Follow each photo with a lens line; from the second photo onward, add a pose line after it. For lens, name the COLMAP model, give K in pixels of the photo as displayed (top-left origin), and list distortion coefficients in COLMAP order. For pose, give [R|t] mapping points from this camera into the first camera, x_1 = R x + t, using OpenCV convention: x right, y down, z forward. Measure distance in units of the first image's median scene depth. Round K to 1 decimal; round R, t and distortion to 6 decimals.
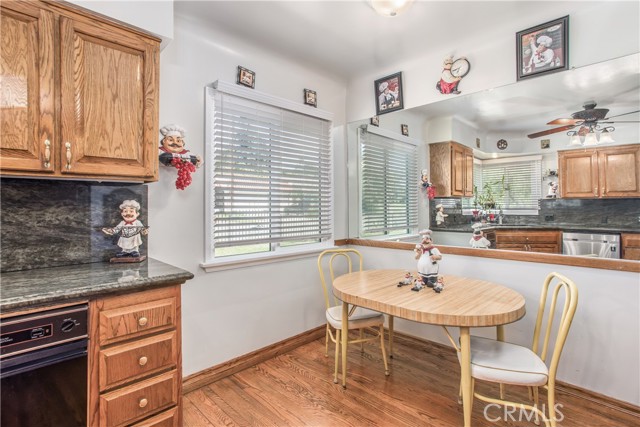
lens RADIAL K [[311.6, 0, 312.1], [0, 311.6, 203.2], [0, 0, 1]] dist [-0.014397, 0.007459]
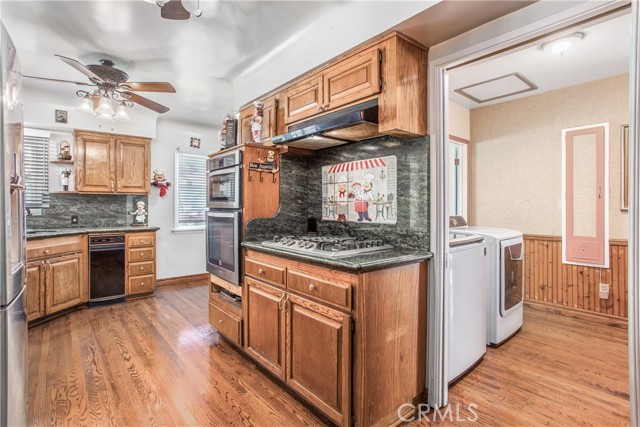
lens RADIAL K [[311.6, 0, 303.0], [0, 311.6, 205.3], [0, 0, 1]] dist [-0.014397, 0.007459]
pose [[0.994077, 0.000855, -0.108676, 1.163485], [-0.000428, 0.999992, 0.003954, 0.013617], [0.108679, -0.003884, 0.994069, -1.590506]]
